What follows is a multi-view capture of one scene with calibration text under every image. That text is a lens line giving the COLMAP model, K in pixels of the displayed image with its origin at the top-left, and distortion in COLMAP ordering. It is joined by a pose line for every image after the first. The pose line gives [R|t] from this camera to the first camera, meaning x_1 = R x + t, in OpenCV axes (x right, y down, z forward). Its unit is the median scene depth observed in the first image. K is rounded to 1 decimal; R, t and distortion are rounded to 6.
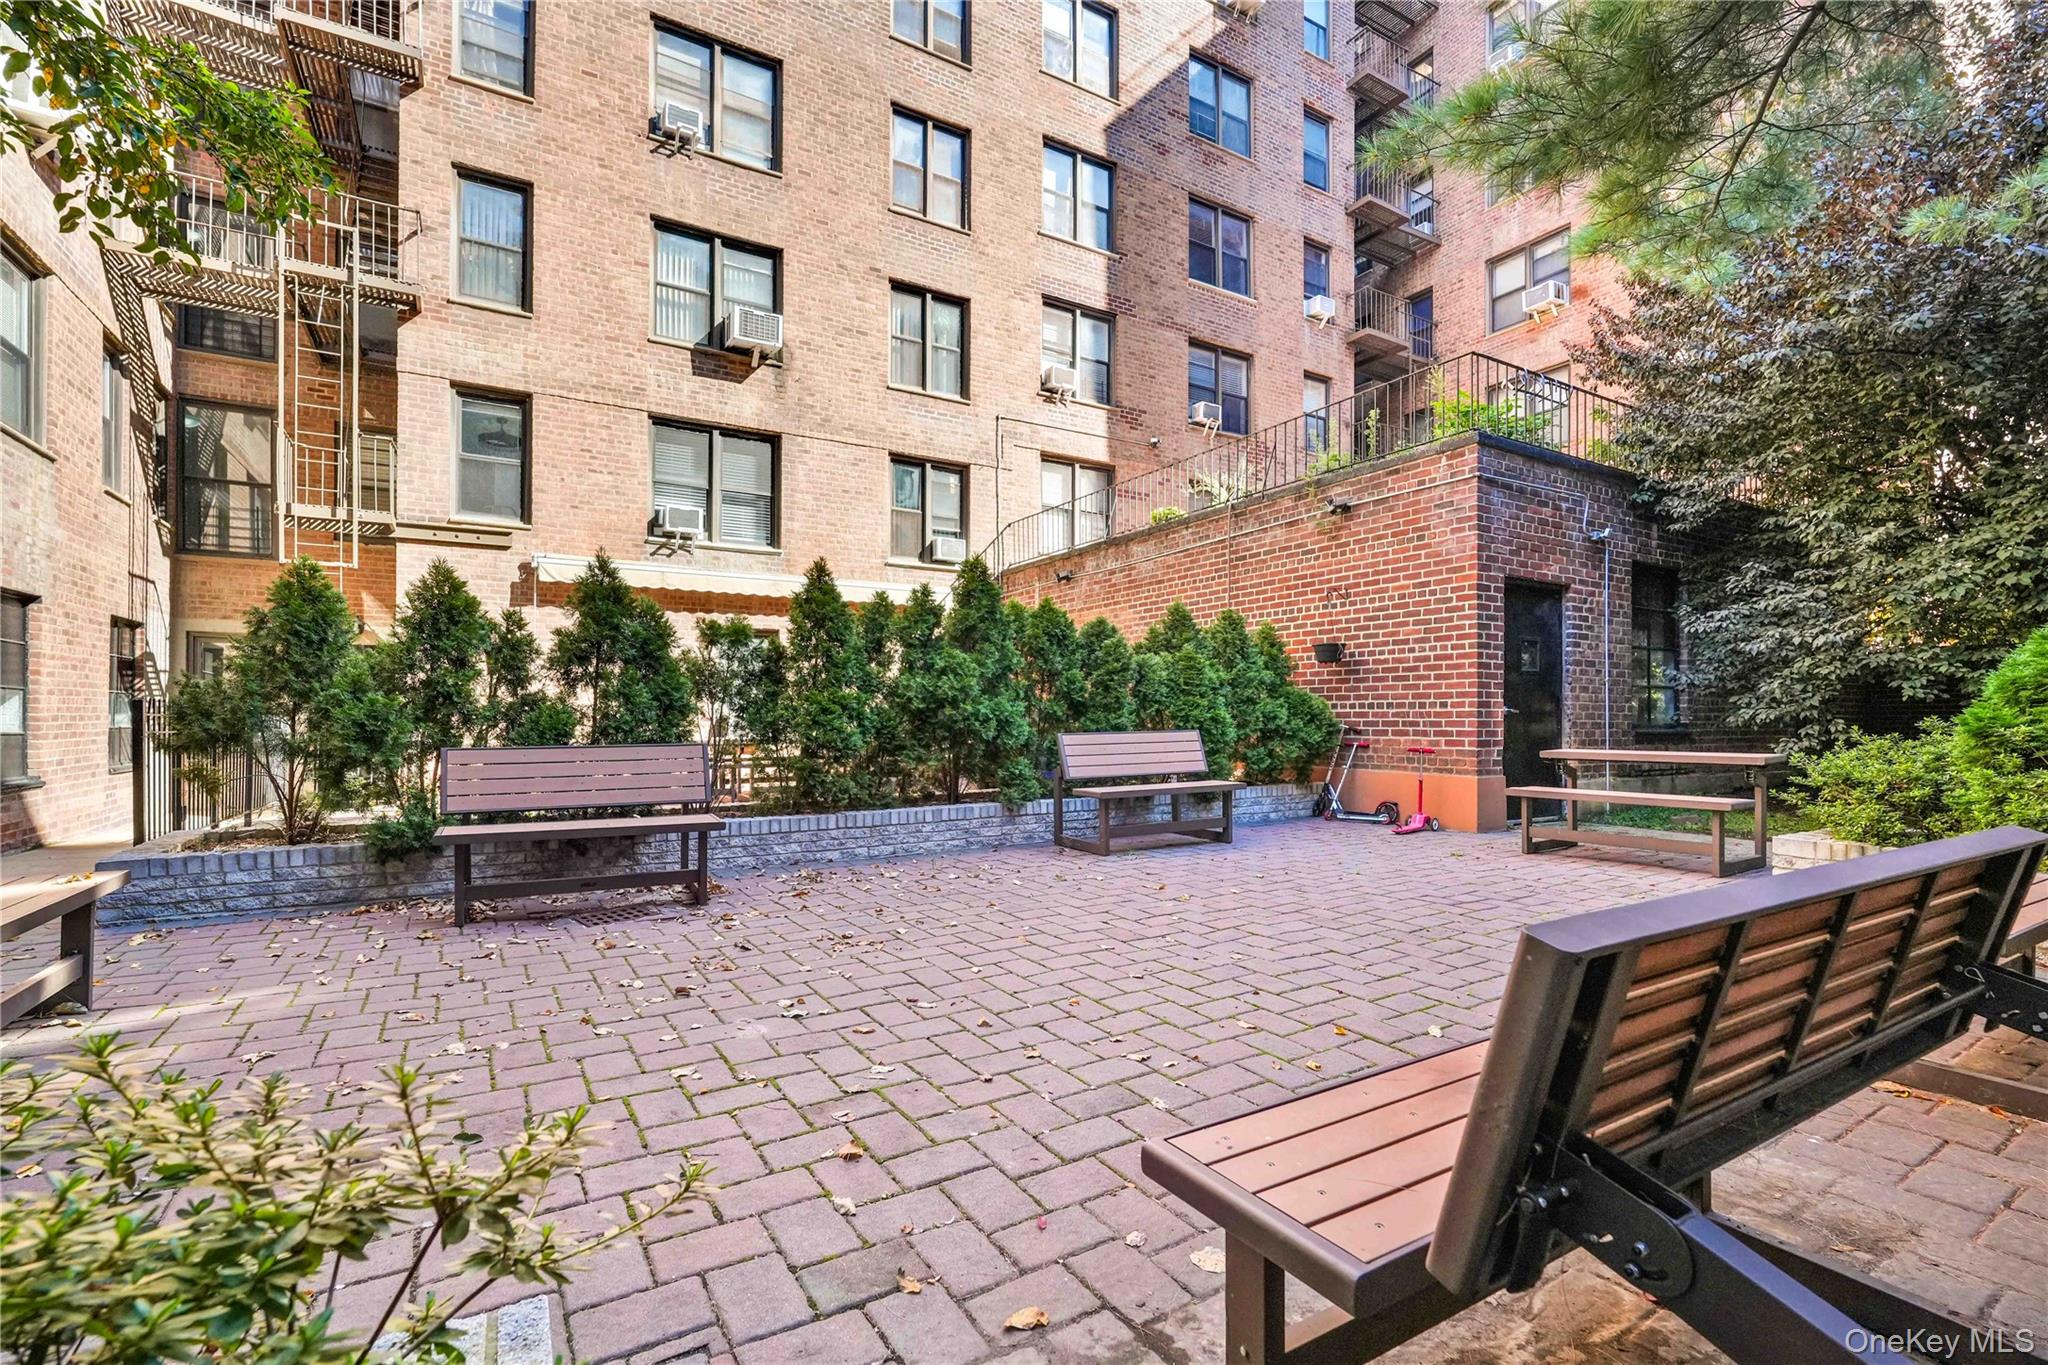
lens RADIAL K [[896.9, 0, 1022.5], [0, 896.9, 719.4], [0, 0, 1]] dist [-0.022984, 0.008200]
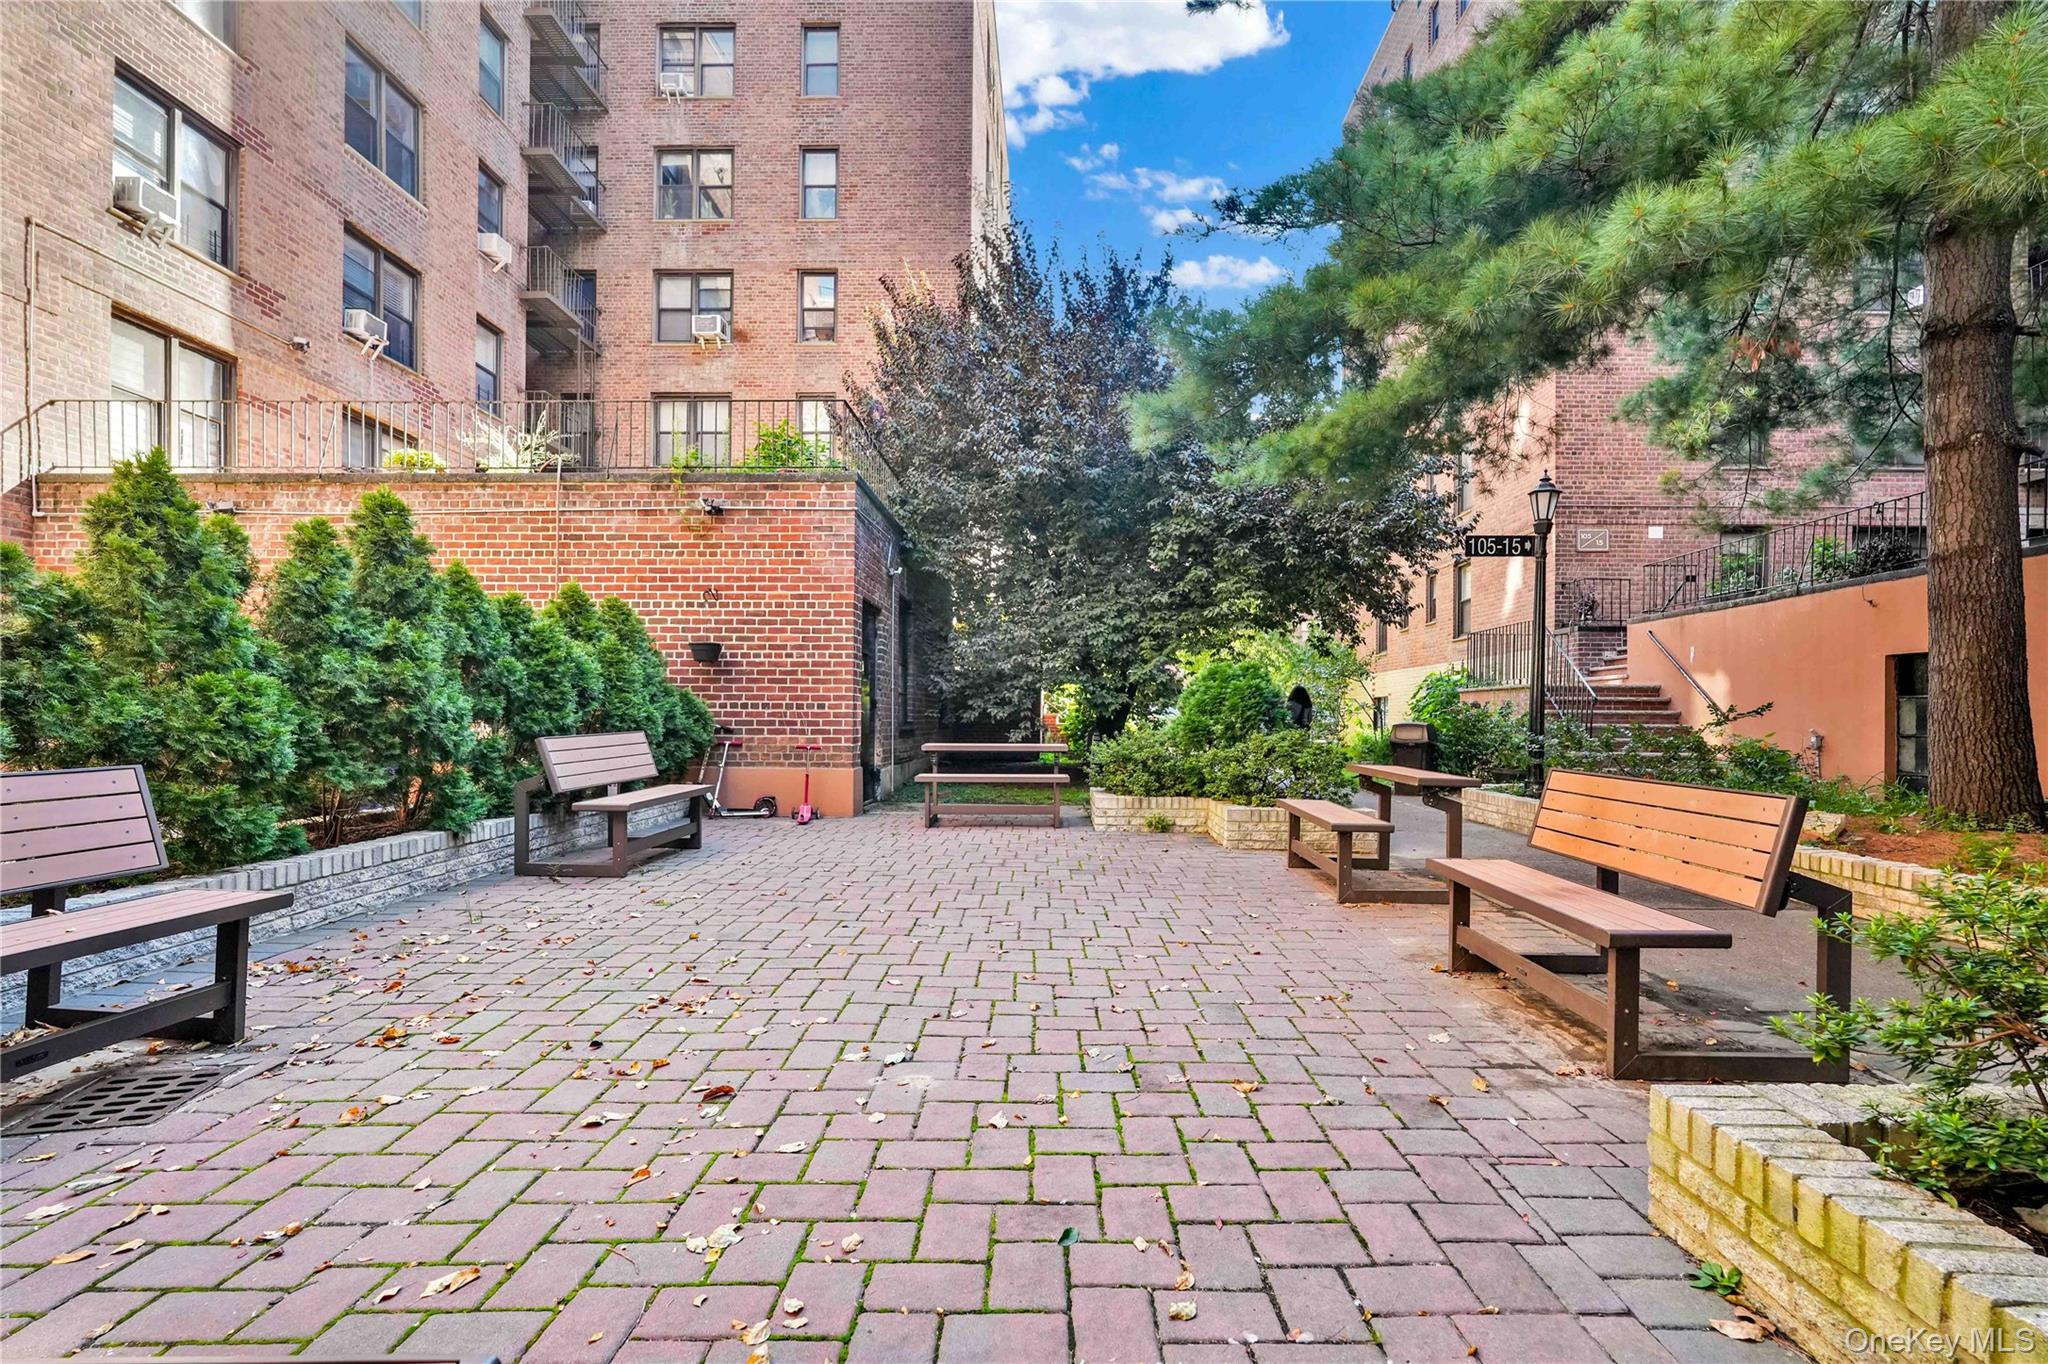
lens RADIAL K [[926.3, 0, 1037.0], [0, 926.3, 720.7], [0, 0, 1]] dist [-0.021541, 0.008508]
pose [[0.523126, -0.000039, 0.852255, -0.258386], [-0.006197, 0.999973, 0.003849, -0.002960], [-0.852233, -0.007295, 0.523112, 0.107783]]
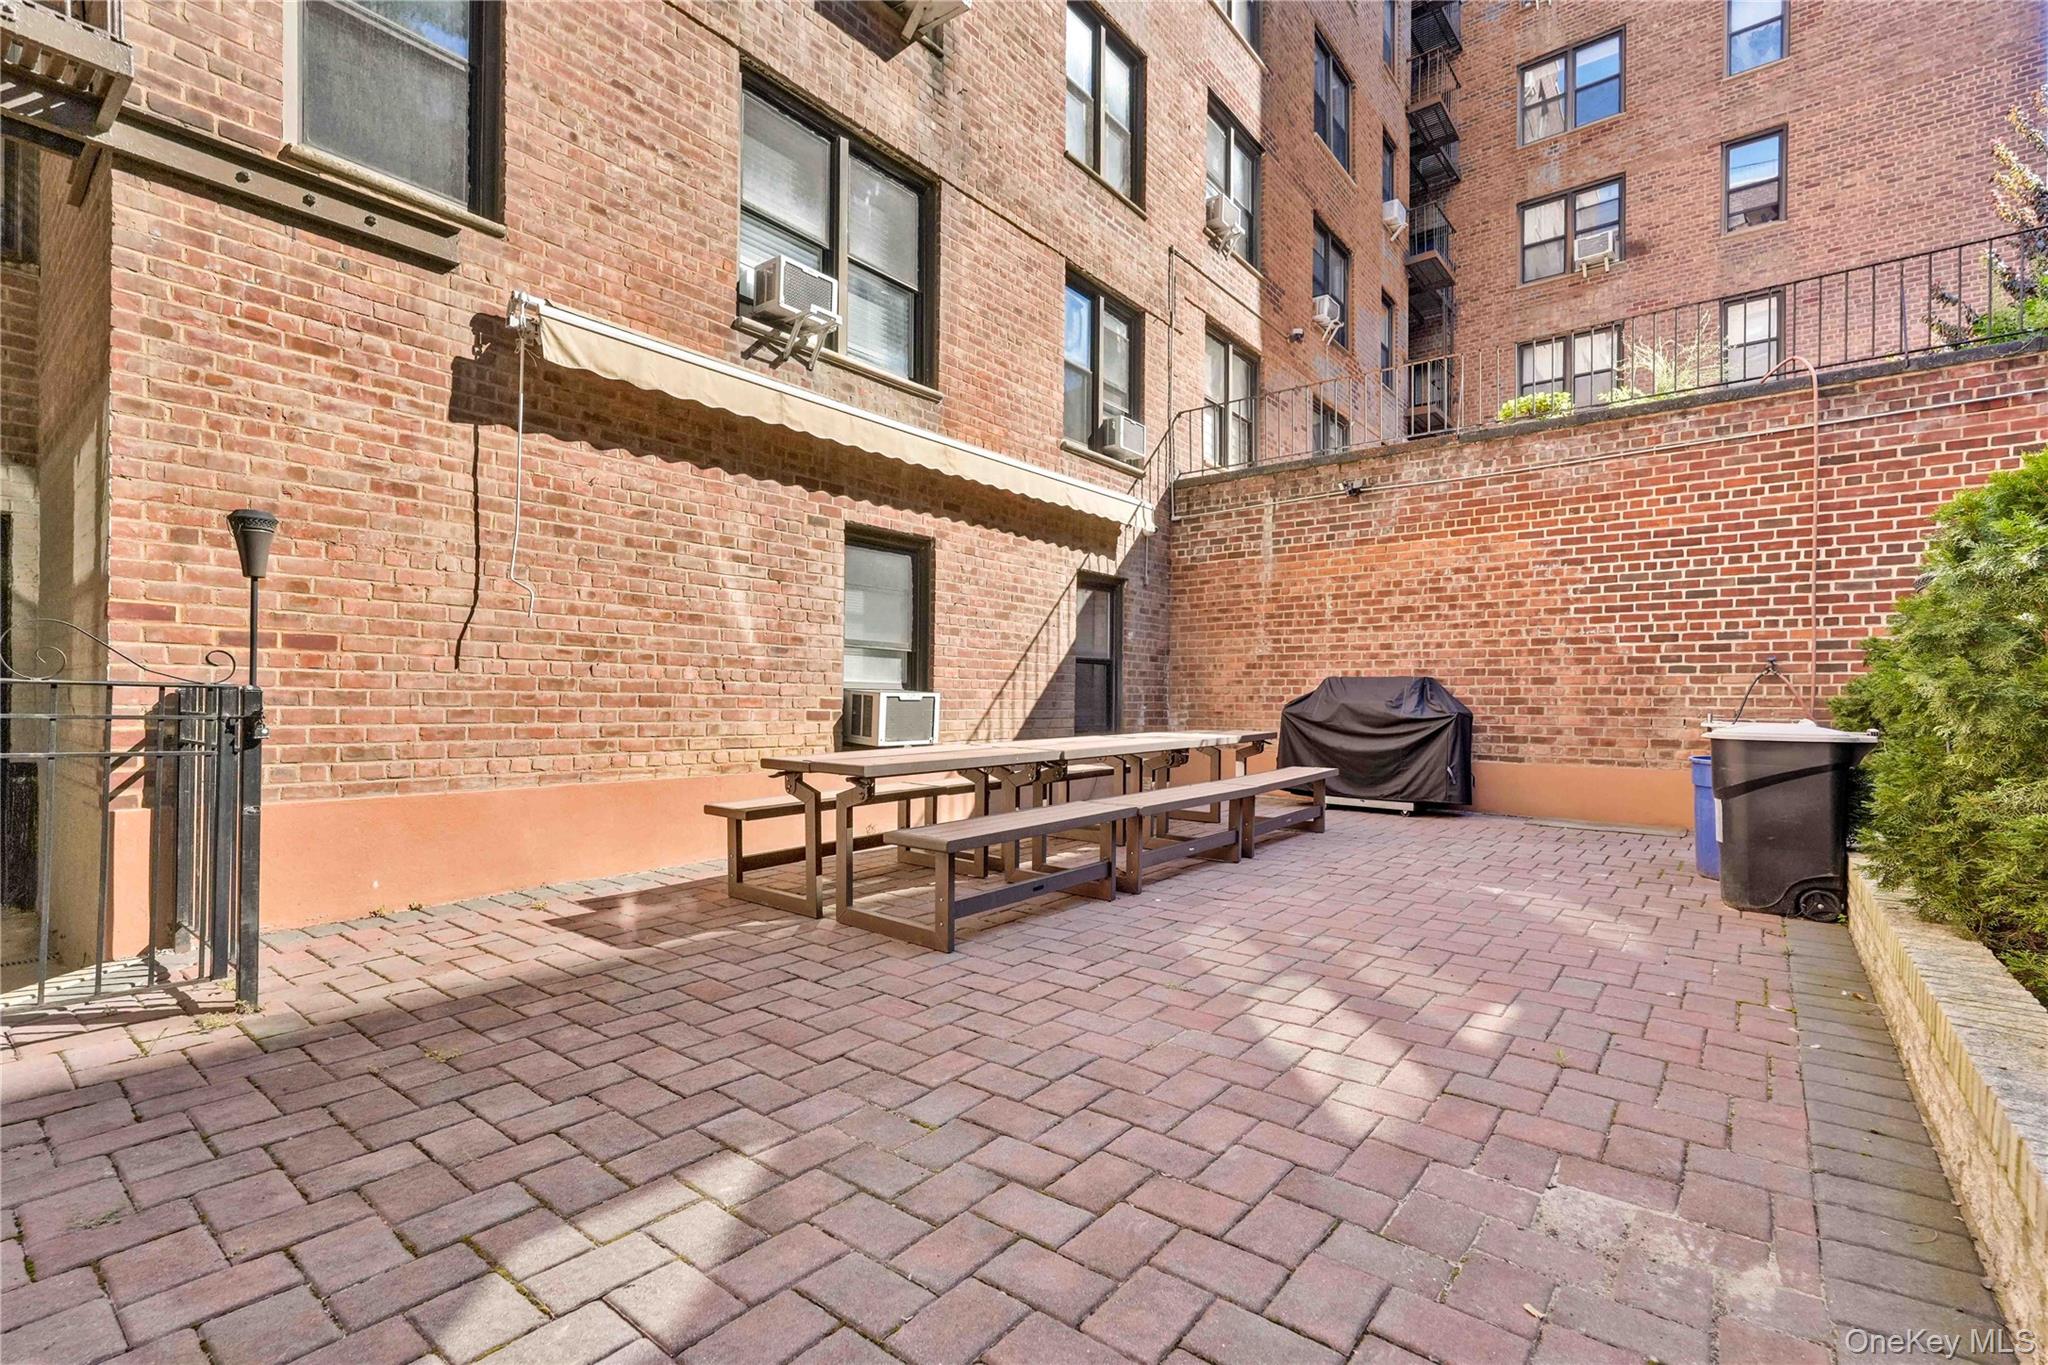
lens RADIAL K [[896.9, 0, 1022.5], [0, 896.9, 719.4], [0, 0, 1]] dist [-0.022984, 0.008200]
pose [[0.937249, -0.001893, 0.348655, -0.470160], [-0.005325, 0.999791, 0.019745, -0.000834], [-0.348619, -0.020362, 0.937043, 0.530869]]
